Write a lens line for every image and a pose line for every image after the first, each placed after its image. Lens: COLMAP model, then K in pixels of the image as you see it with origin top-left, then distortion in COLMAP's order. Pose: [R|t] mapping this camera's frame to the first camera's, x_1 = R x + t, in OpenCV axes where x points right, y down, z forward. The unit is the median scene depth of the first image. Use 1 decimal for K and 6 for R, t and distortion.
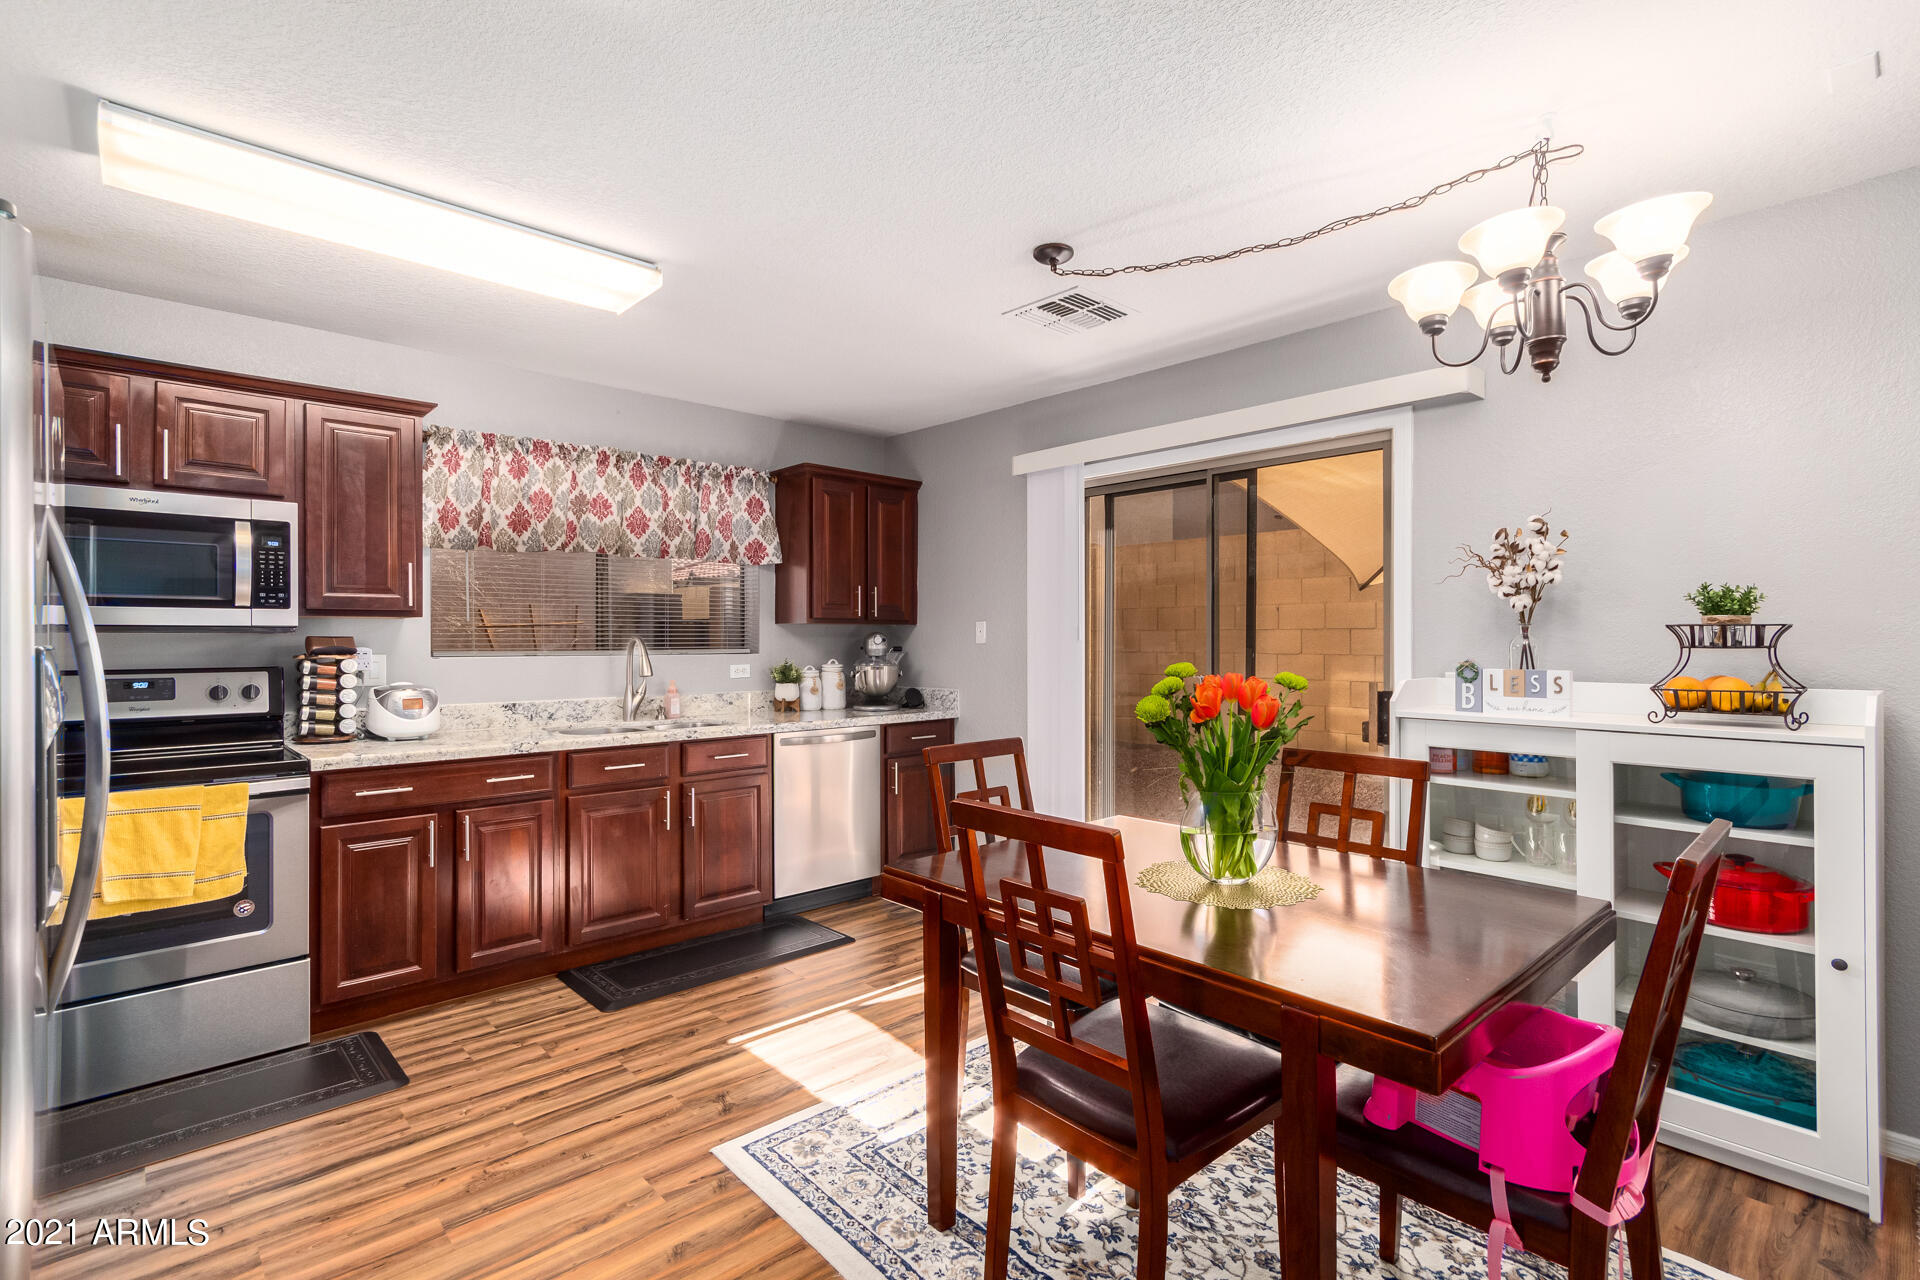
lens RADIAL K [[895.2, 0, 969.0], [0, 895.2, 640.2], [0, 0, 1]] dist [-0.013434, 0.032595]
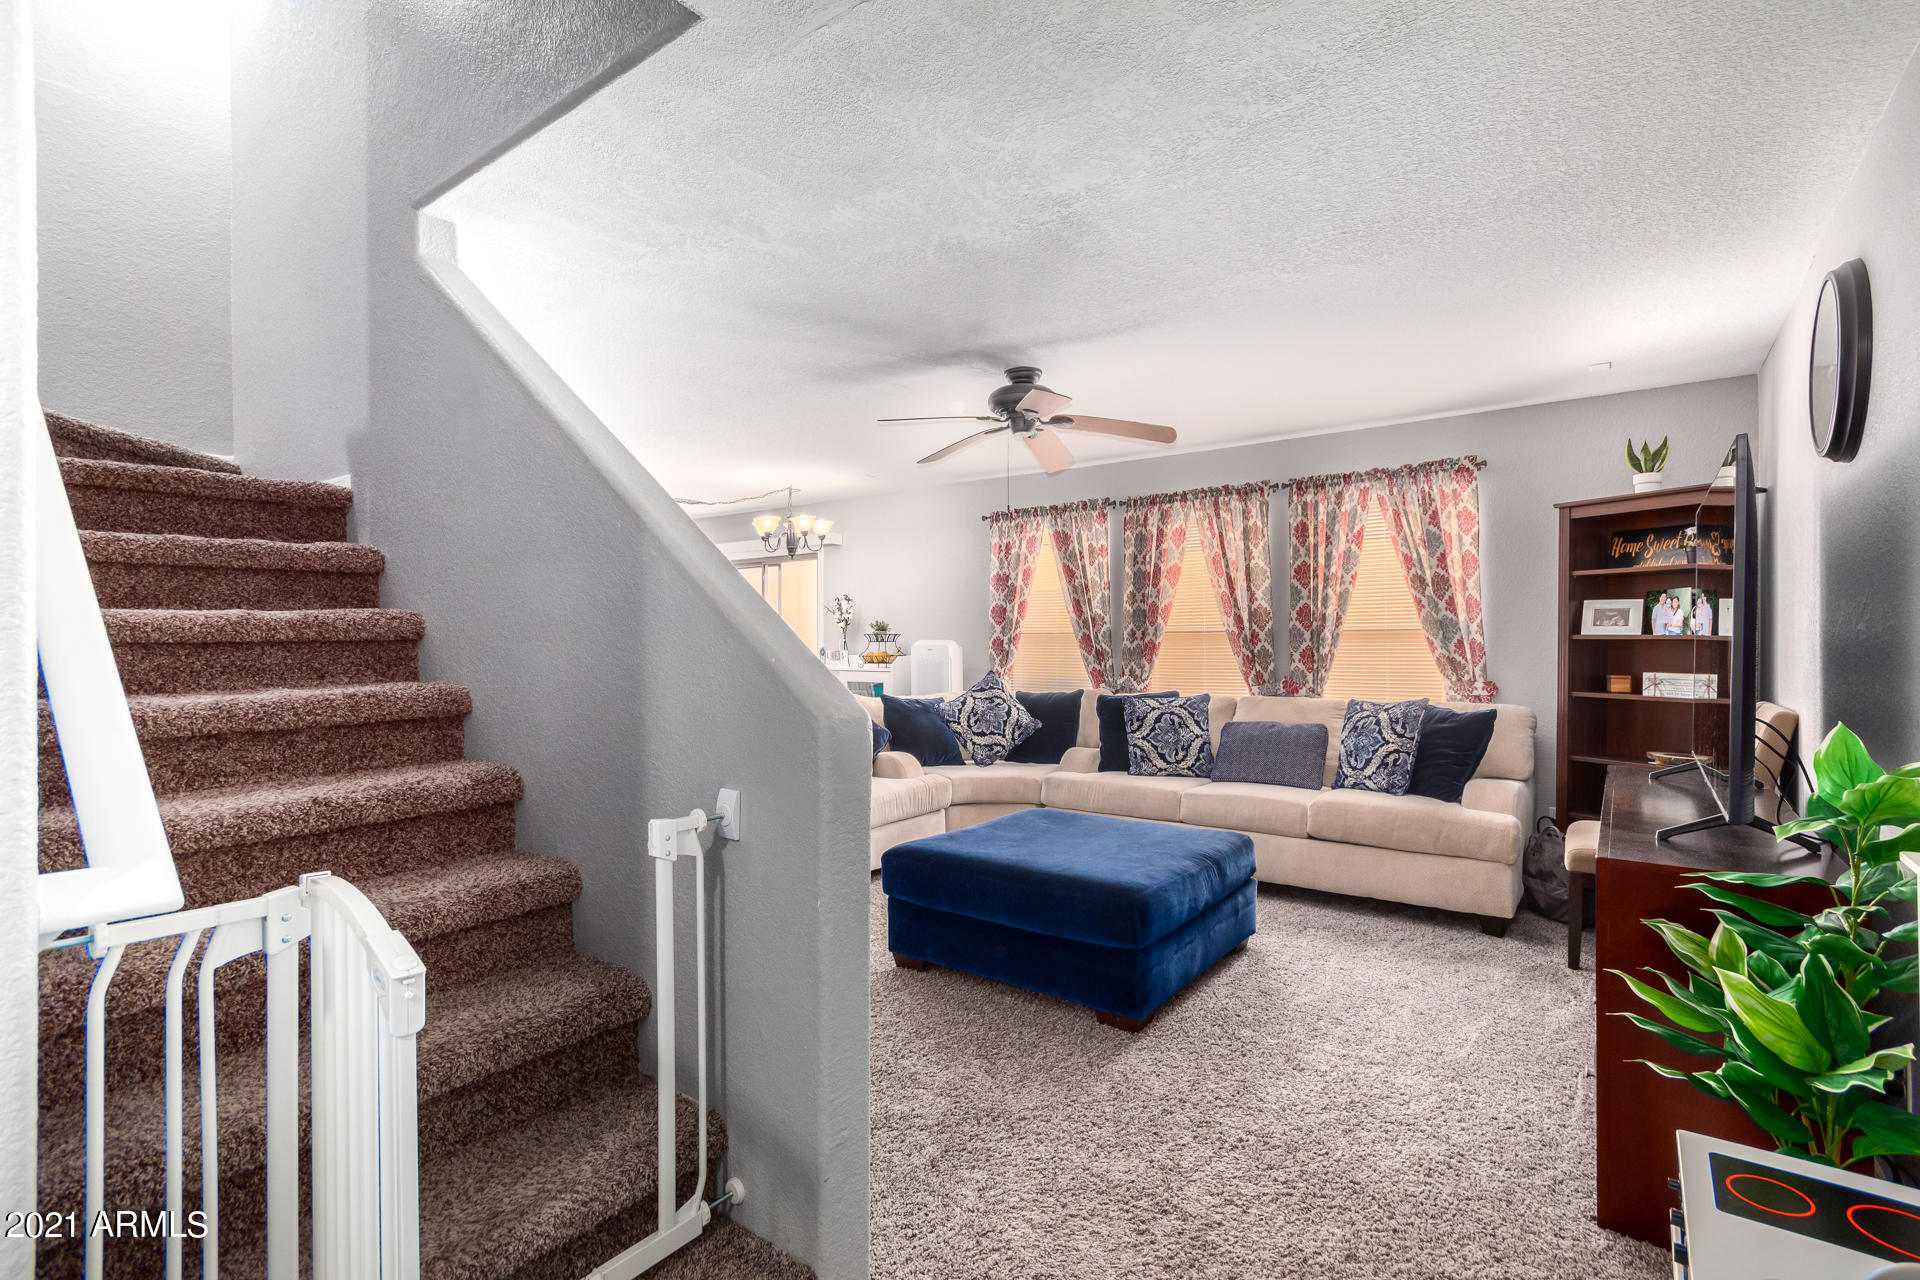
lens RADIAL K [[894.0, 0, 973.0], [0, 894.0, 640.9], [0, 0, 1]] dist [0.005126, 0.000405]
pose [[0.984778, -0.003961, 0.173770, 0.446846], [0.004000, 0.999992, 0.000126, 0.004278], [-0.173769, 0.000571, 0.984786, -1.397697]]
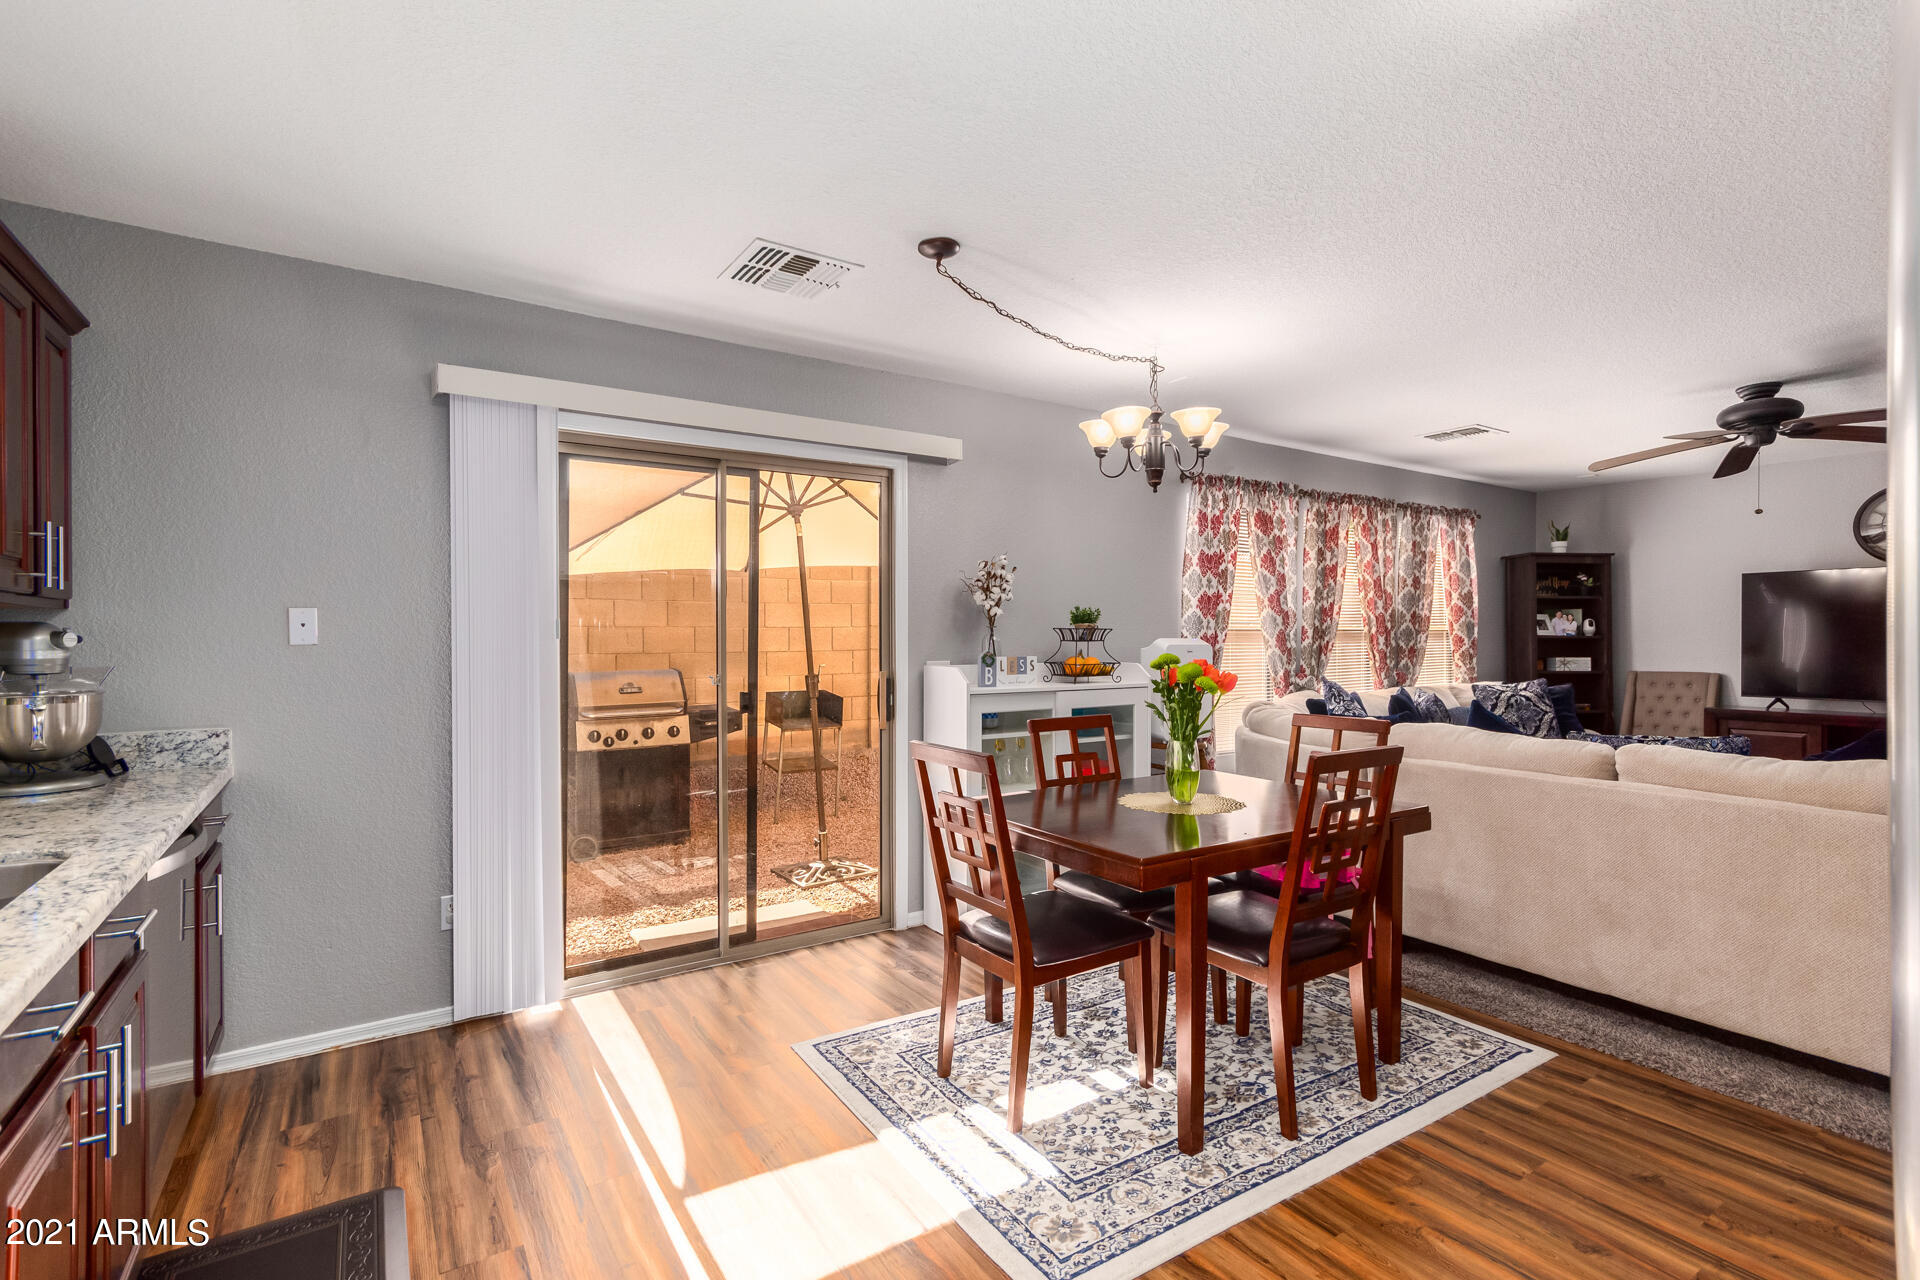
lens RADIAL K [[904.9, 0, 970.4], [0, 904.9, 640.7], [0, 0, 1]] dist [0.006423, 0.001975]
pose [[0.154133, -0.006052, 0.988032, -0.727313], [0.001581, 0.999981, 0.005878, -0.002795], [-0.988049, 0.000656, 0.154139, 0.658774]]
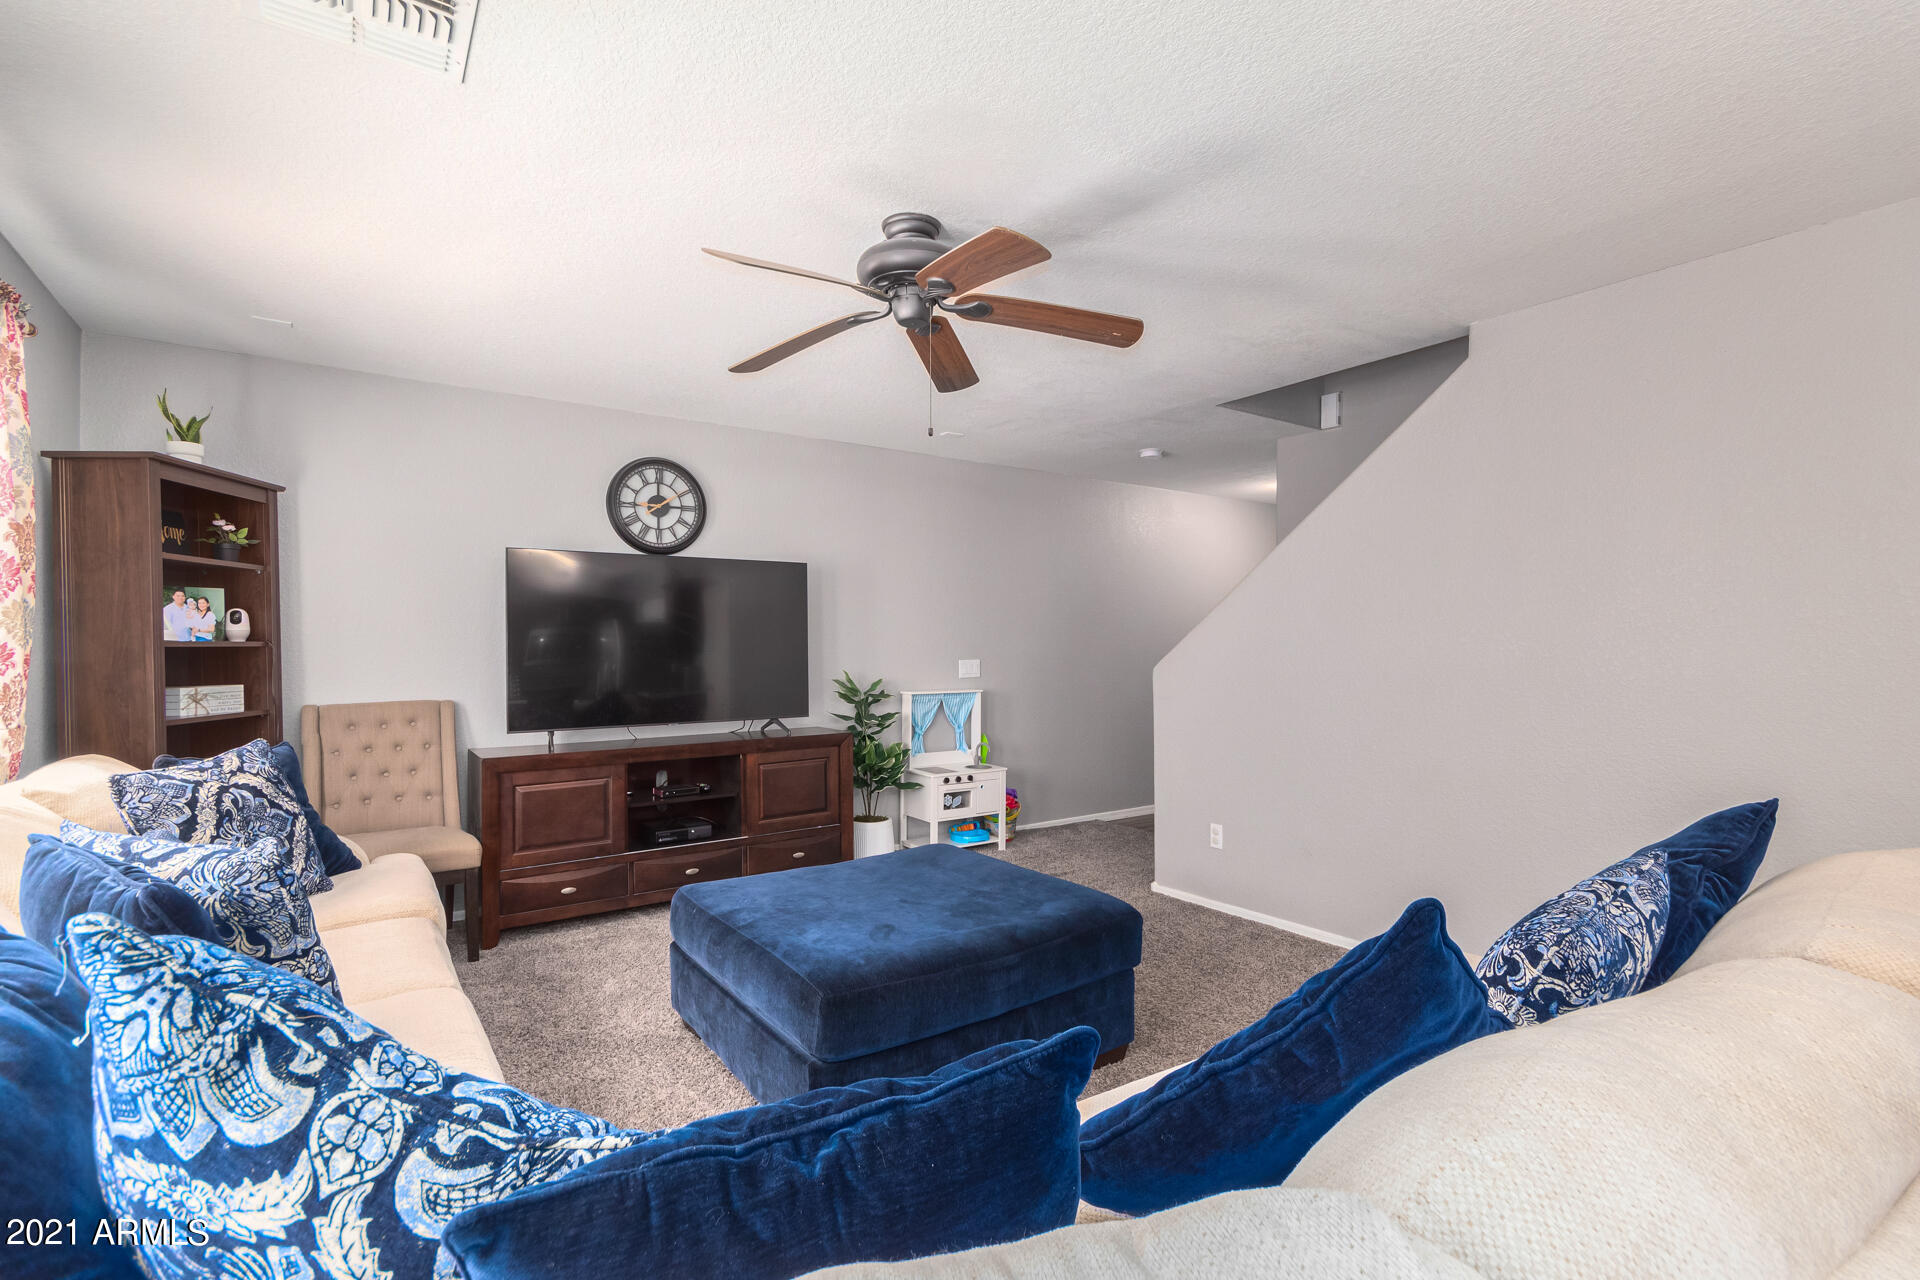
lens RADIAL K [[904.9, 0, 970.4], [0, 904.9, 640.7], [0, 0, 1]] dist [0.006423, 0.001975]
pose [[-0.990170, 0.000616, 0.139868, 0.557248], [0.001023, 0.999995, 0.002839, -0.003028], [-0.139866, 0.002955, -0.990166, 0.509281]]
